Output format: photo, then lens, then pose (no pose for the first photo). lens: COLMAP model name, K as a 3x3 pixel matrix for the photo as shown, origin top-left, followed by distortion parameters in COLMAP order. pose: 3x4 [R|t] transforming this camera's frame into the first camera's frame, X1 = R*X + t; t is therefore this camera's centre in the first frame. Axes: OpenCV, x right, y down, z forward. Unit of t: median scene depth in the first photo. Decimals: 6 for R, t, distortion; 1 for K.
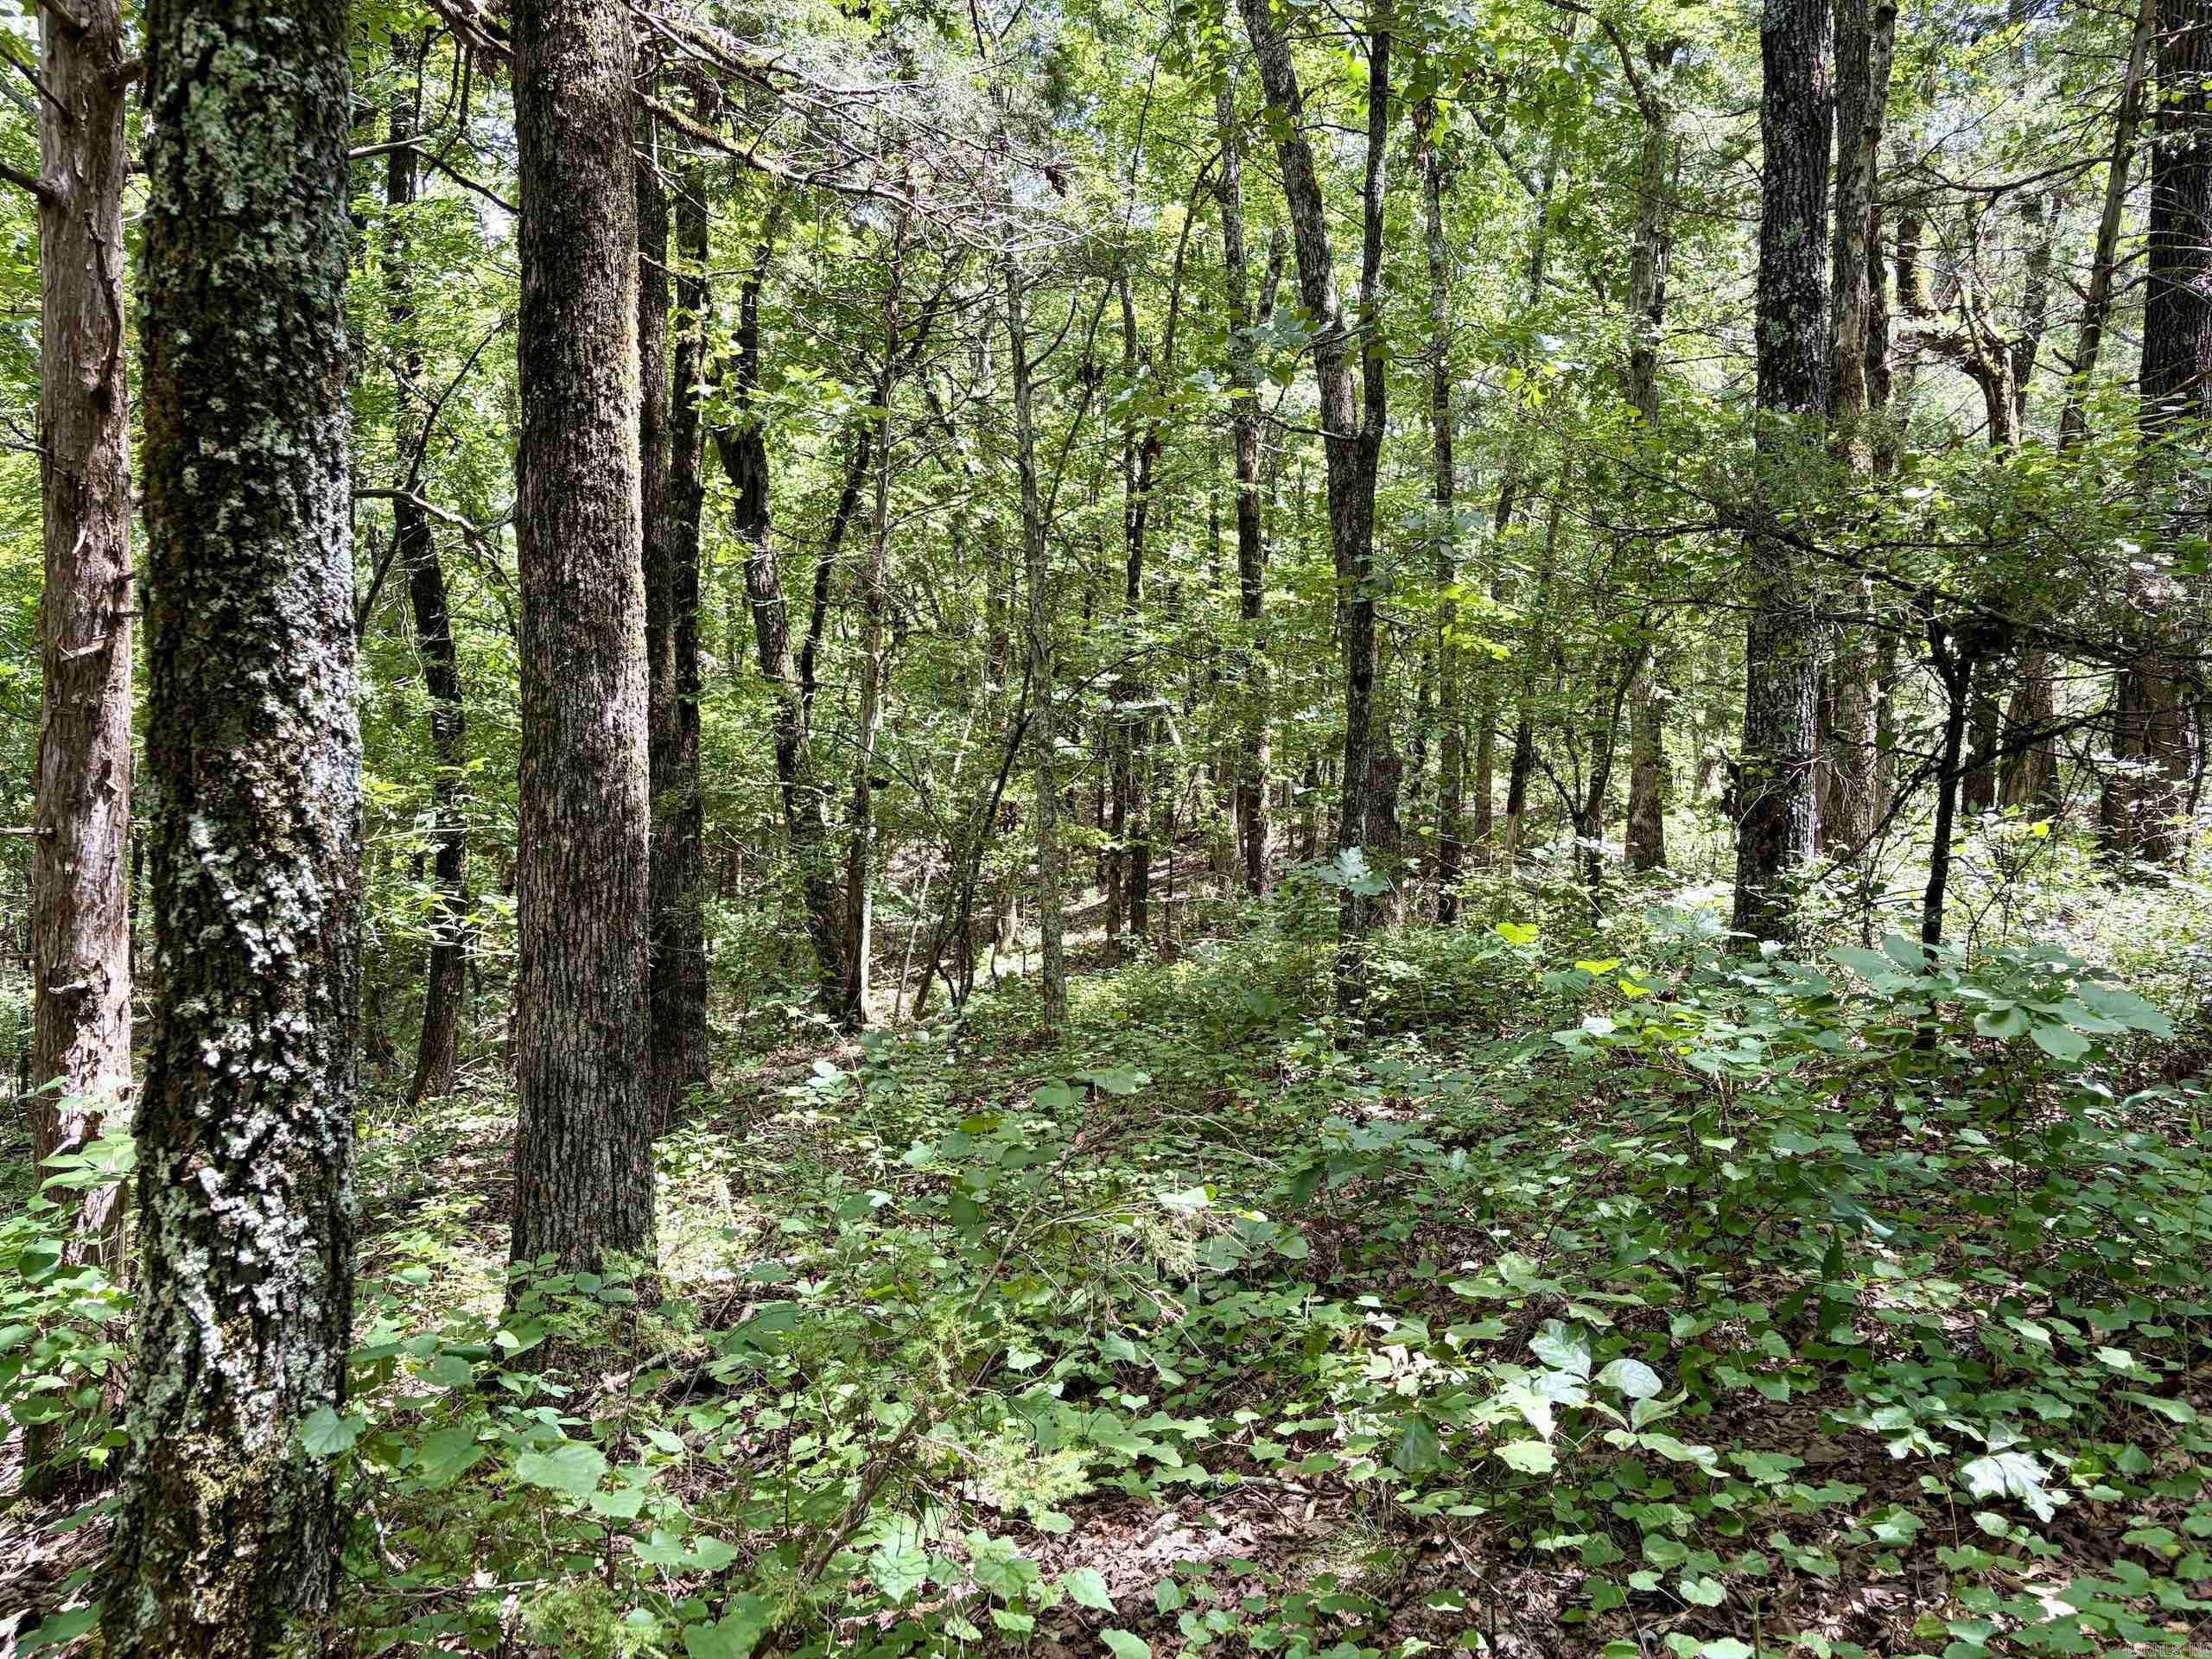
lens RADIAL K [[1649.6, 0, 1081.9], [0, 1649.6, 835.3], [0, 0, 1]] dist [0.047590, -0.044196]
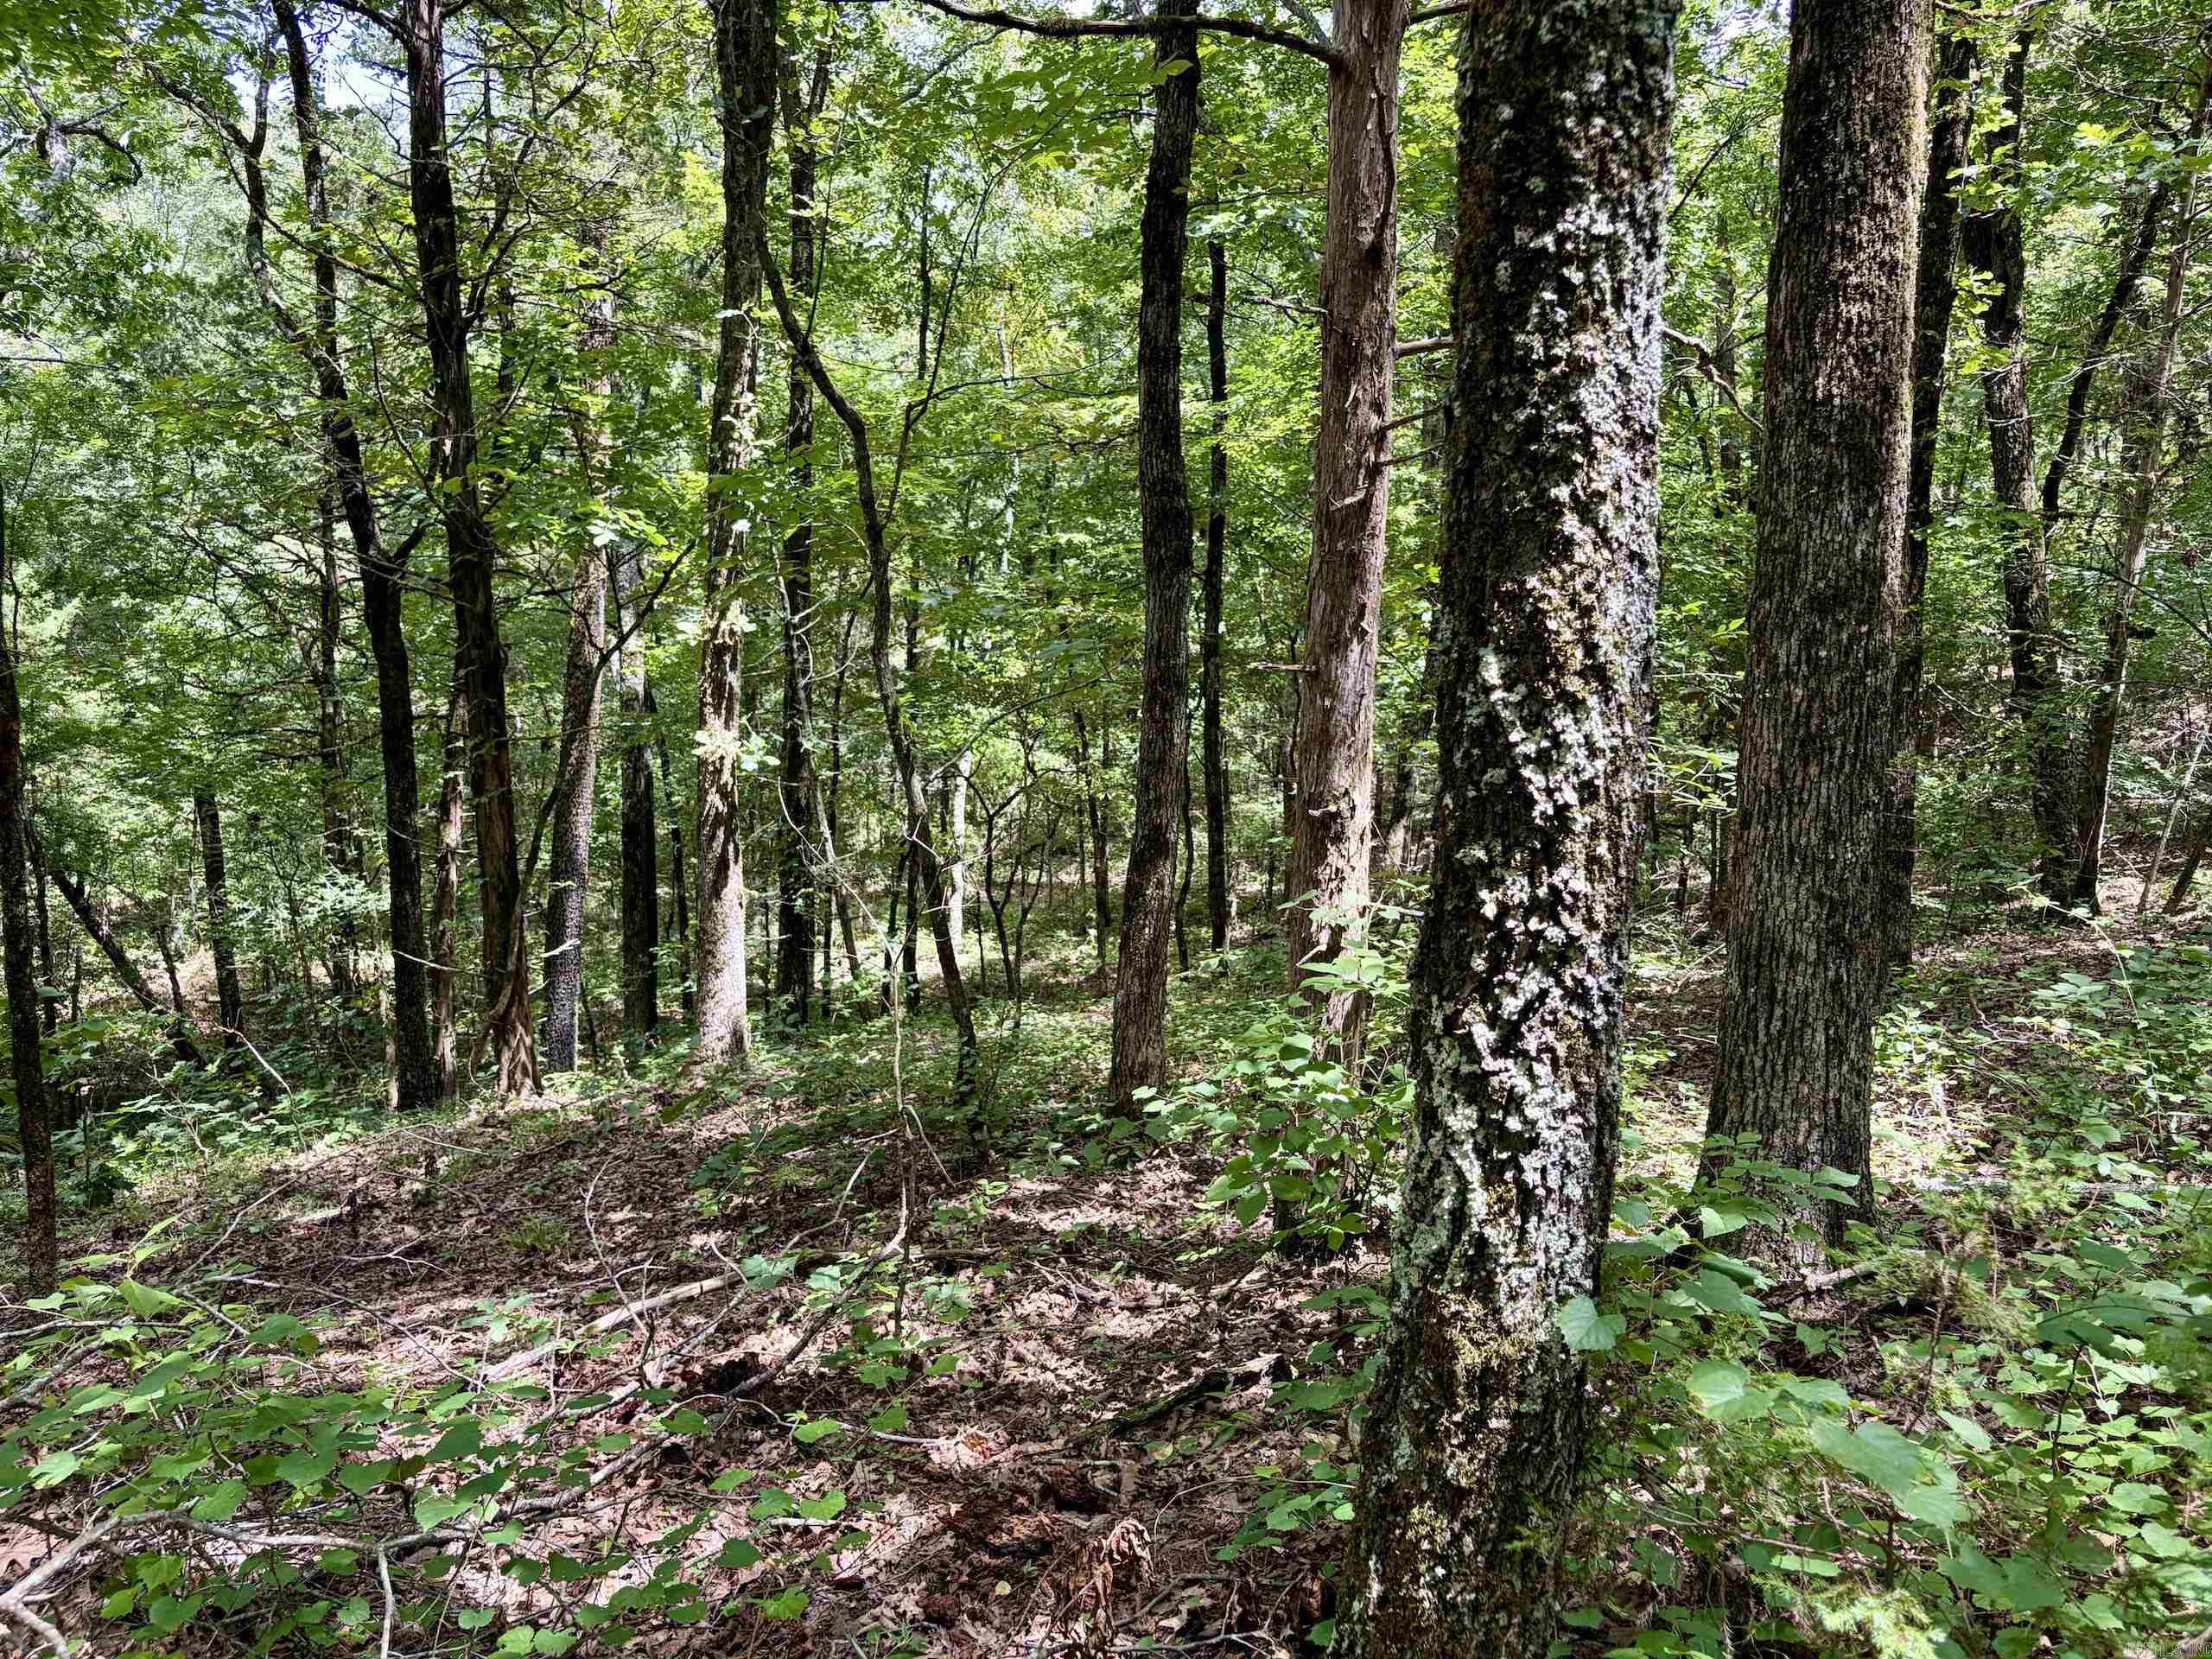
lens RADIAL K [[1661.3, 0, 1105.9], [0, 1661.3, 838.9], [0, 0, 1]] dist [0.044939, -0.082297]
pose [[0.784265, 0.083105, -0.614835, -0.116260], [-0.025848, 0.994505, 0.101453, 0.004429], [0.619887, -0.063673, 0.782104, 0.132992]]
